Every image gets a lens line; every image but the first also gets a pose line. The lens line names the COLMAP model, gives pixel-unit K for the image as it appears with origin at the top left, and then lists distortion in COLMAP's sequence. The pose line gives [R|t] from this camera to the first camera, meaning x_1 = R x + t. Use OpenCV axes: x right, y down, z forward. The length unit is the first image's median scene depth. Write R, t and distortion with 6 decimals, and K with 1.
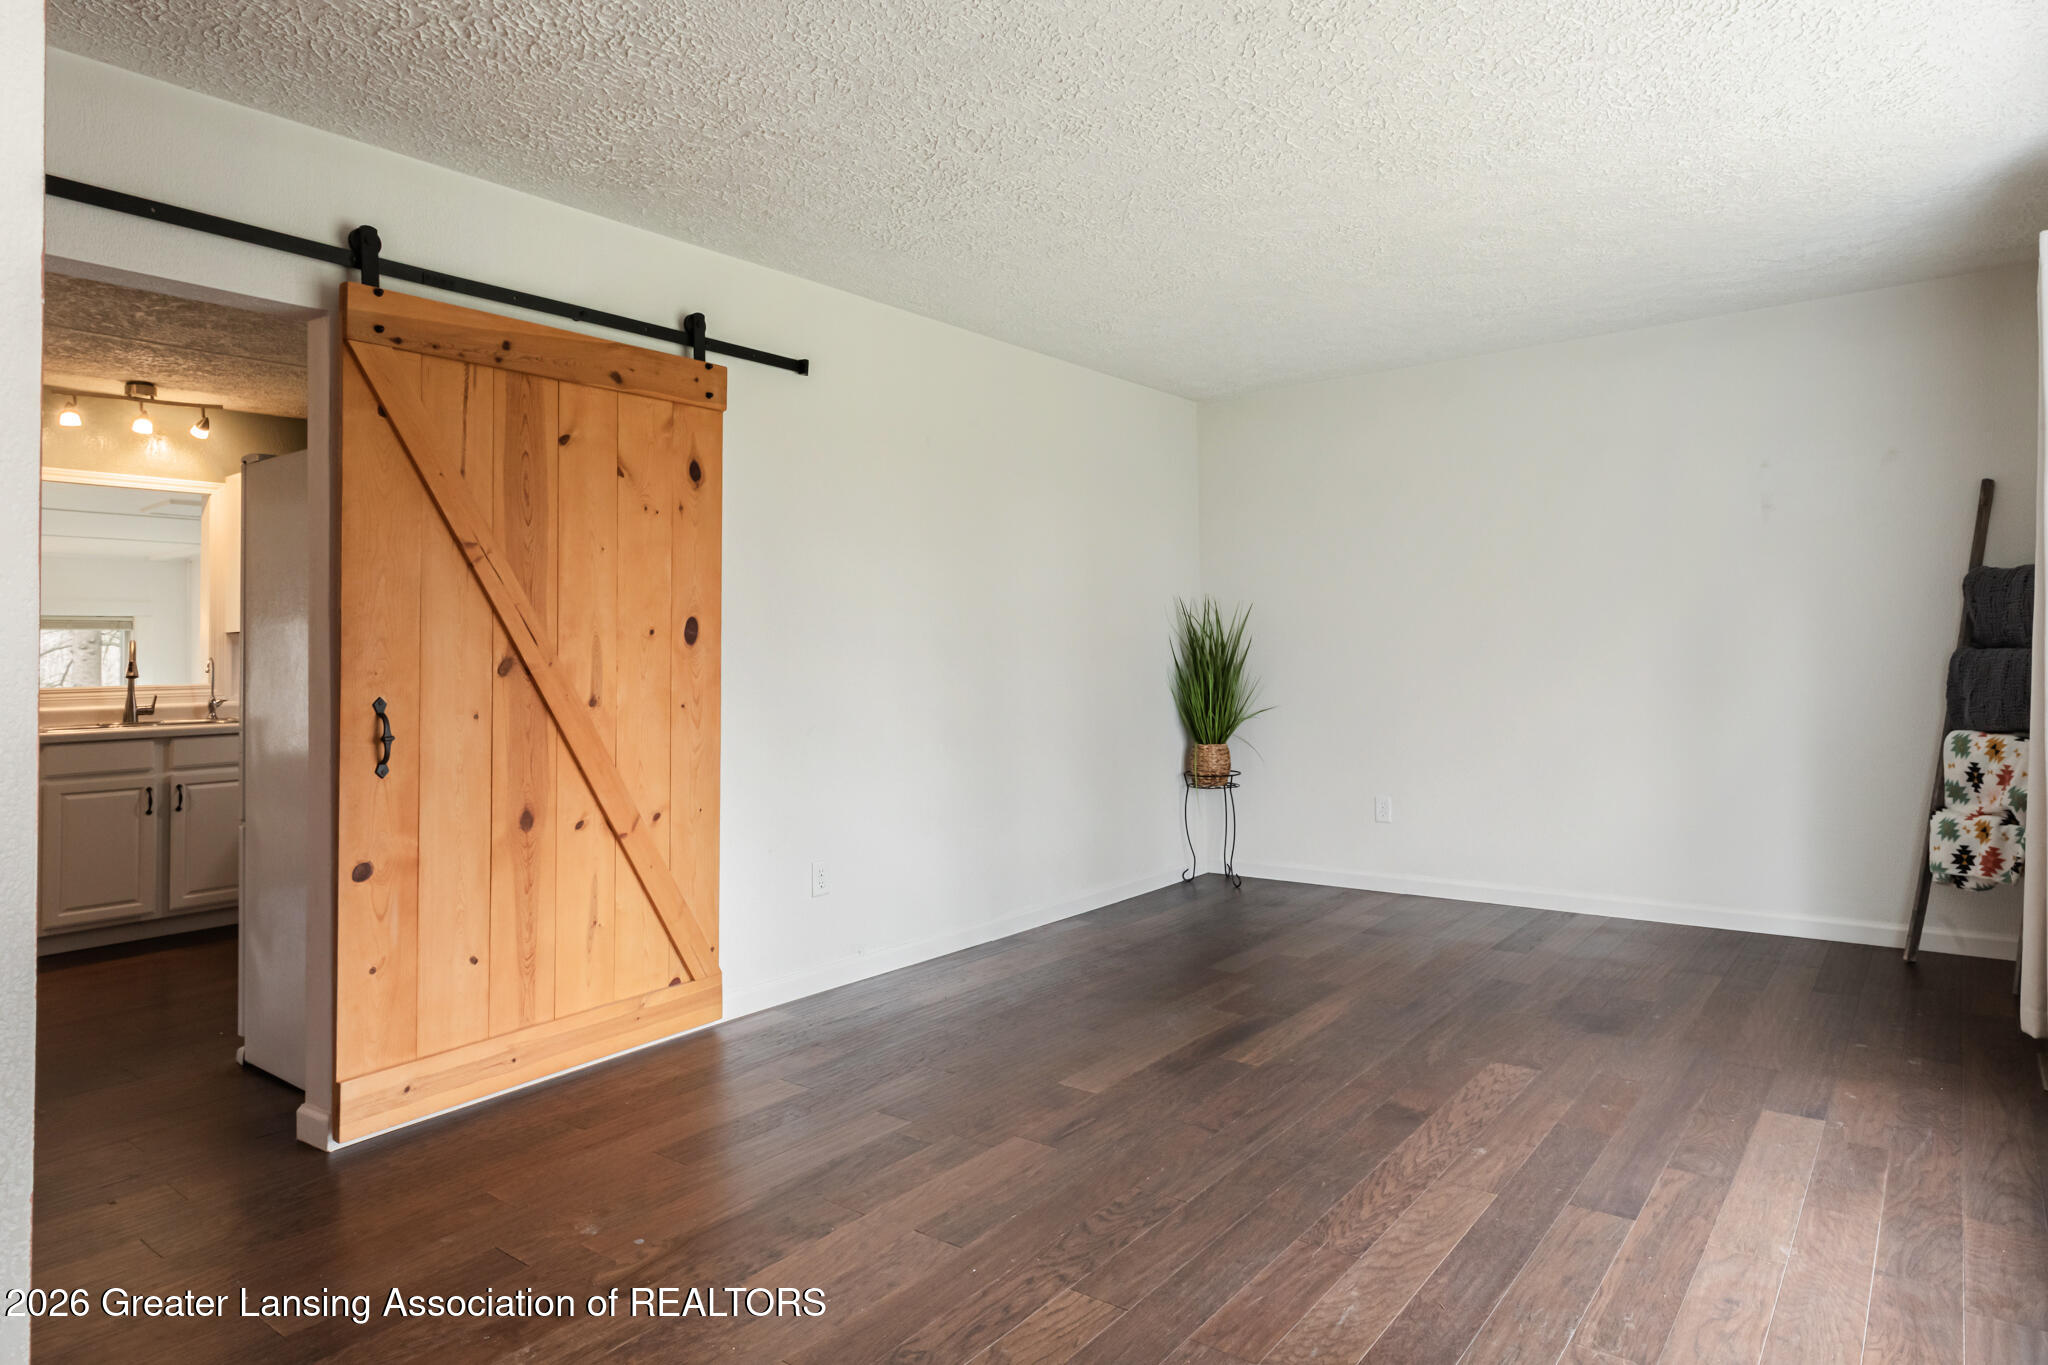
lens RADIAL K [[1166.9, 0, 1021.7], [0, 1166.9, 609.1], [0, 0, 1]] dist [0.003701, 0.000186]
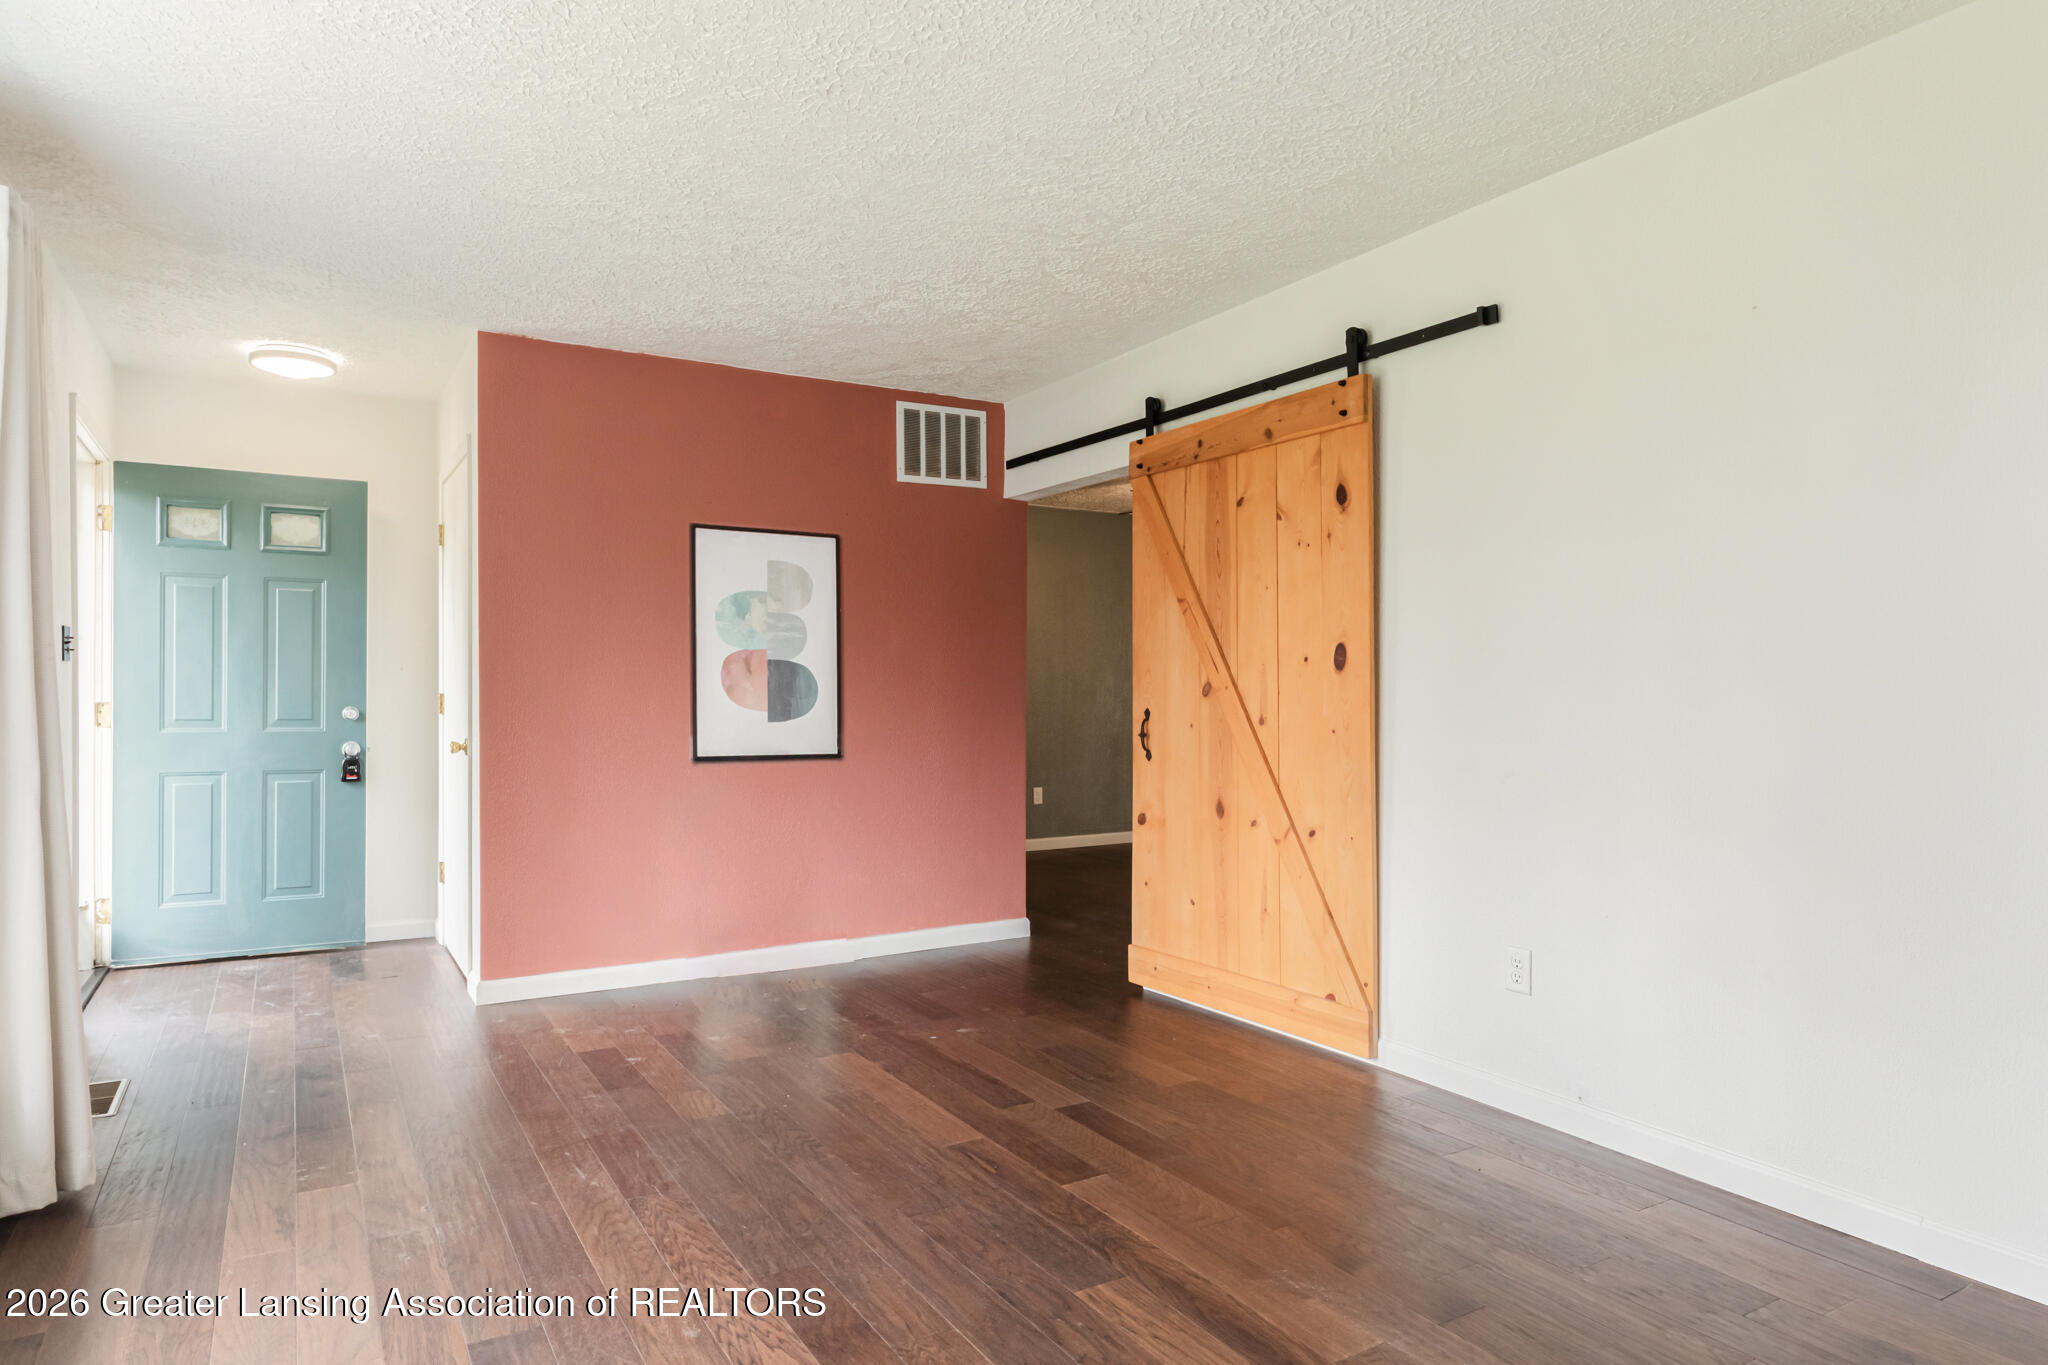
lens RADIAL K [[1233.3, 0, 1024.0], [0, 1233.3, 682.5], [0, 0, 1]] dist [0.008931, 0.000463]
pose [[-0.357340, 0.013548, -0.933876, 0.917073], [0.046414, 0.998917, -0.003268, 0.036280], [0.932820, -0.044513, -0.357582, 1.293586]]
